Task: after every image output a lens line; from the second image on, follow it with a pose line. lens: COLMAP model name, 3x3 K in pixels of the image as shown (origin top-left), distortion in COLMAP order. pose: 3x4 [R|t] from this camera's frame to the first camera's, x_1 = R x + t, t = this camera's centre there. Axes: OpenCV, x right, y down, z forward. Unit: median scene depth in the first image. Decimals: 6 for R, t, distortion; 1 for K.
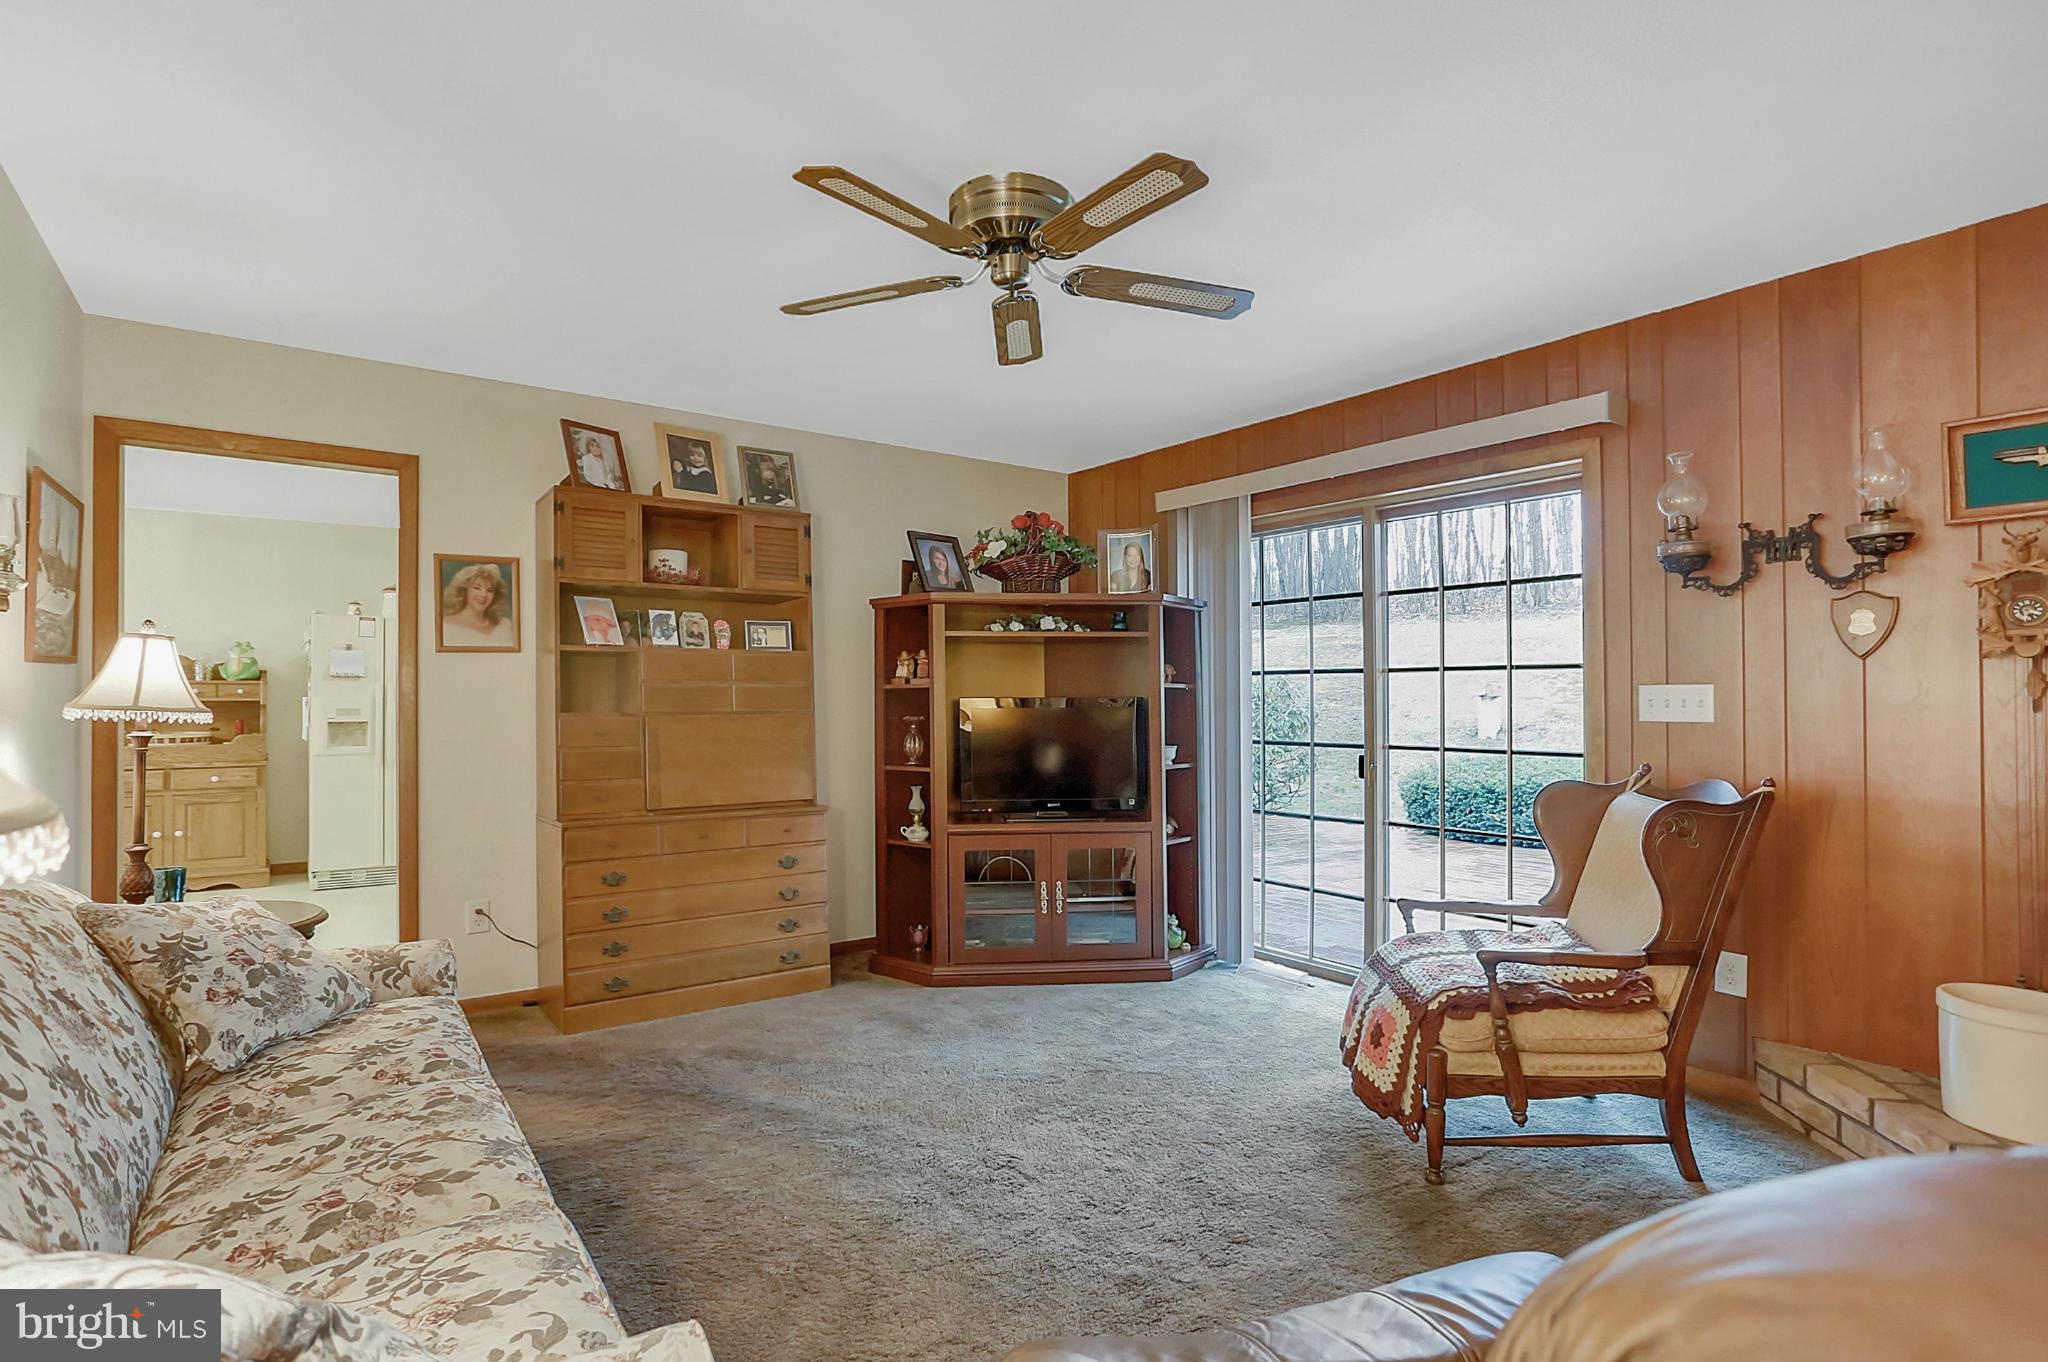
lens RADIAL K [[994.4, 0, 1023.9], [0, 994.4, 694.7], [0, 0, 1]] dist [-0.037934, 0.014918]
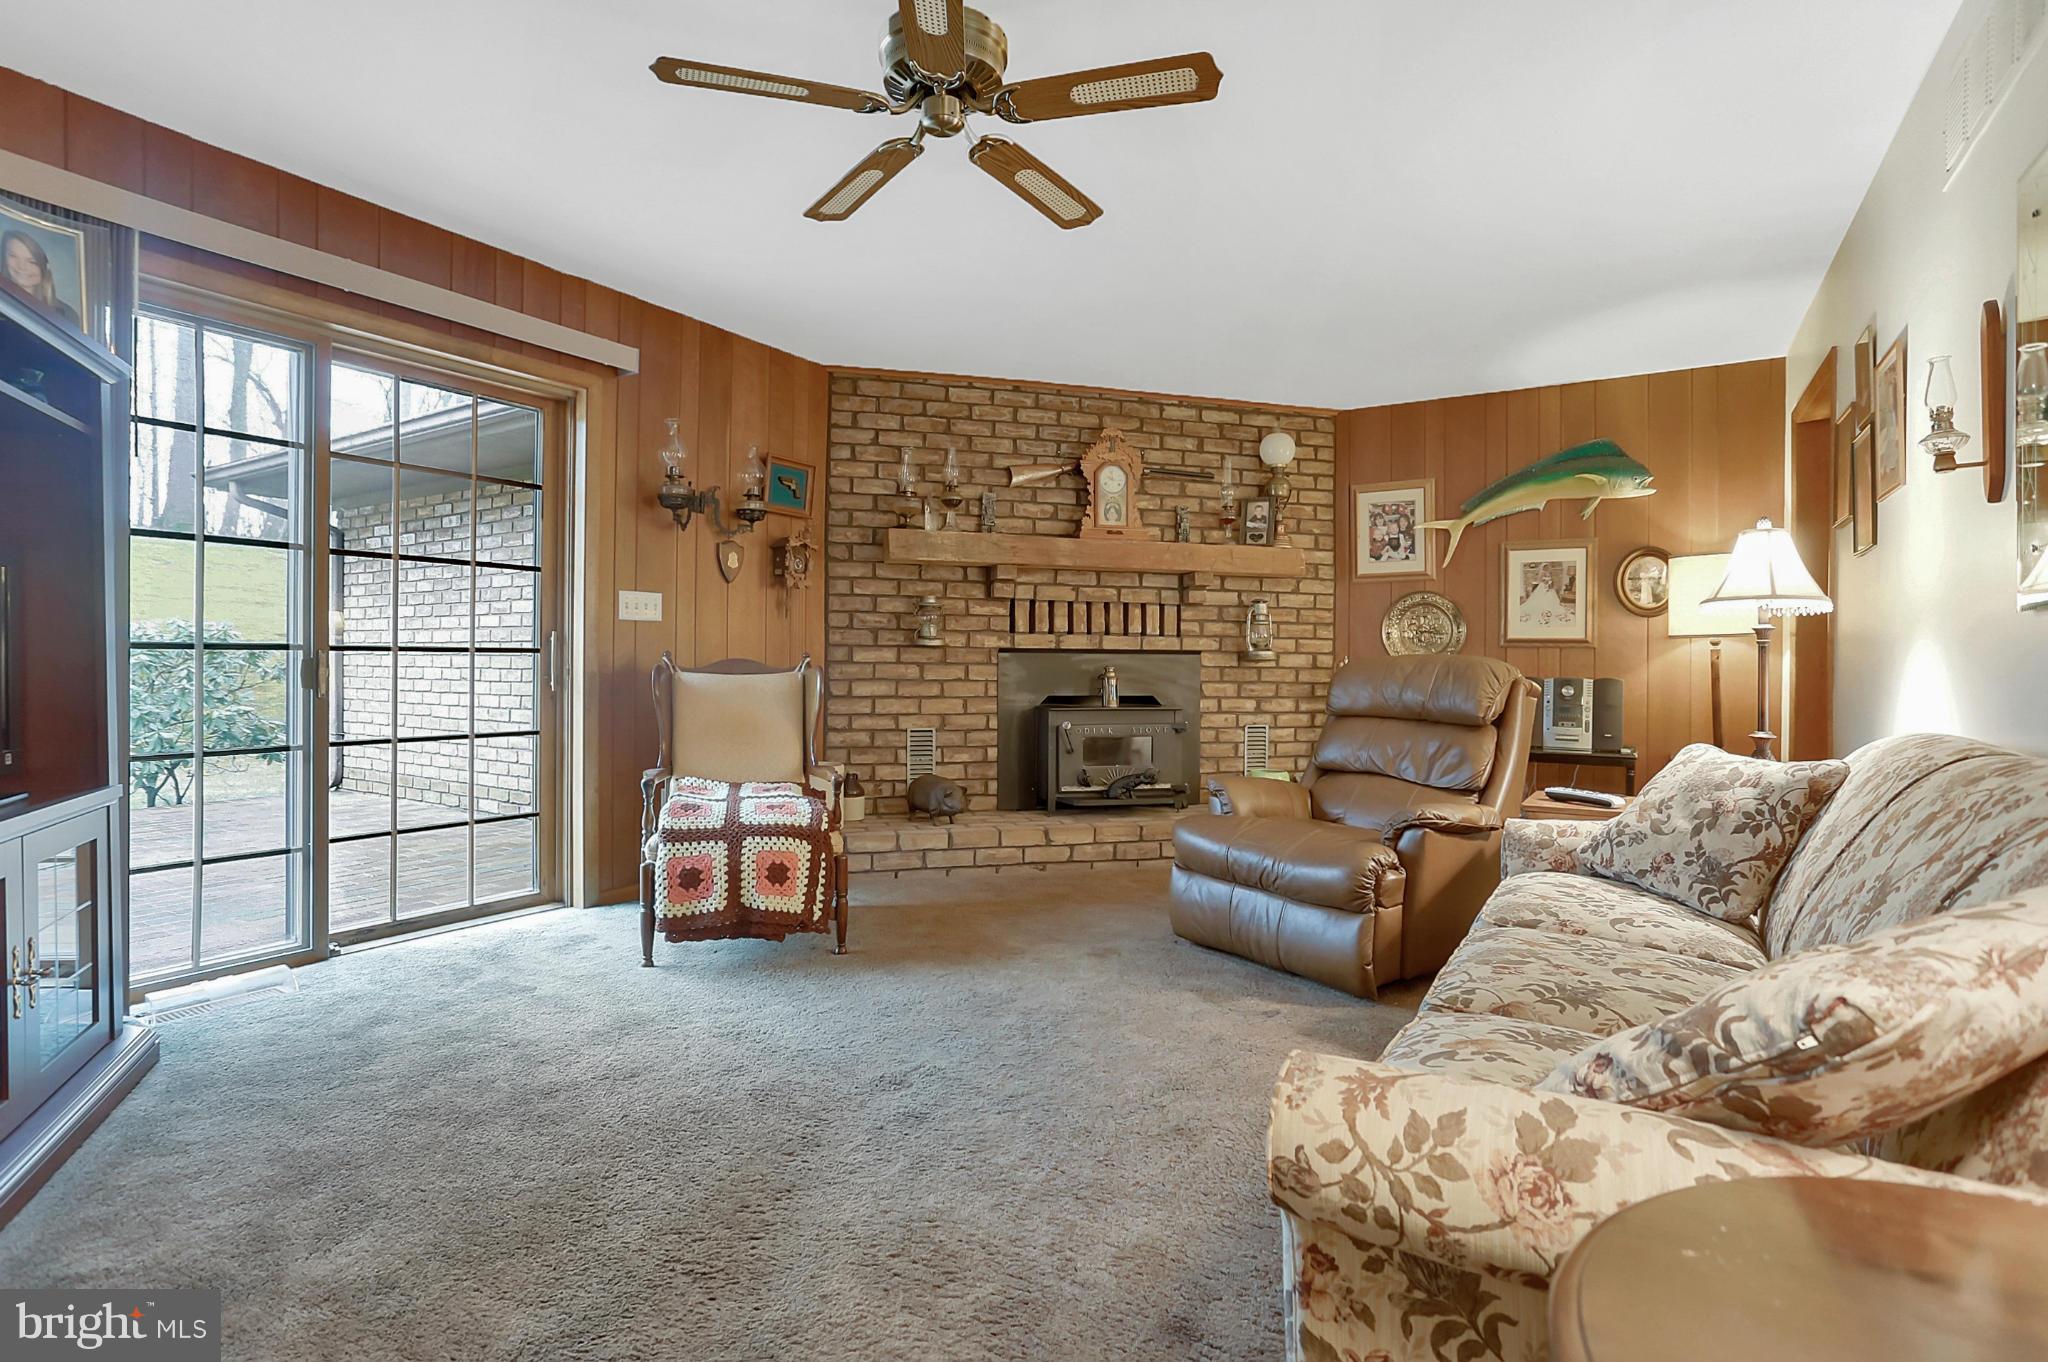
lens RADIAL K [[994.4, 0, 1031.8], [0, 994.4, 662.3], [0, 0, 1]] dist [-0.037934, 0.014918]
pose [[-0.369487, -0.002524, 0.929232, -1.073439], [-0.009032, 0.999959, -0.000875, 0.115548], [-0.929192, -0.008716, -0.369495, 1.468901]]
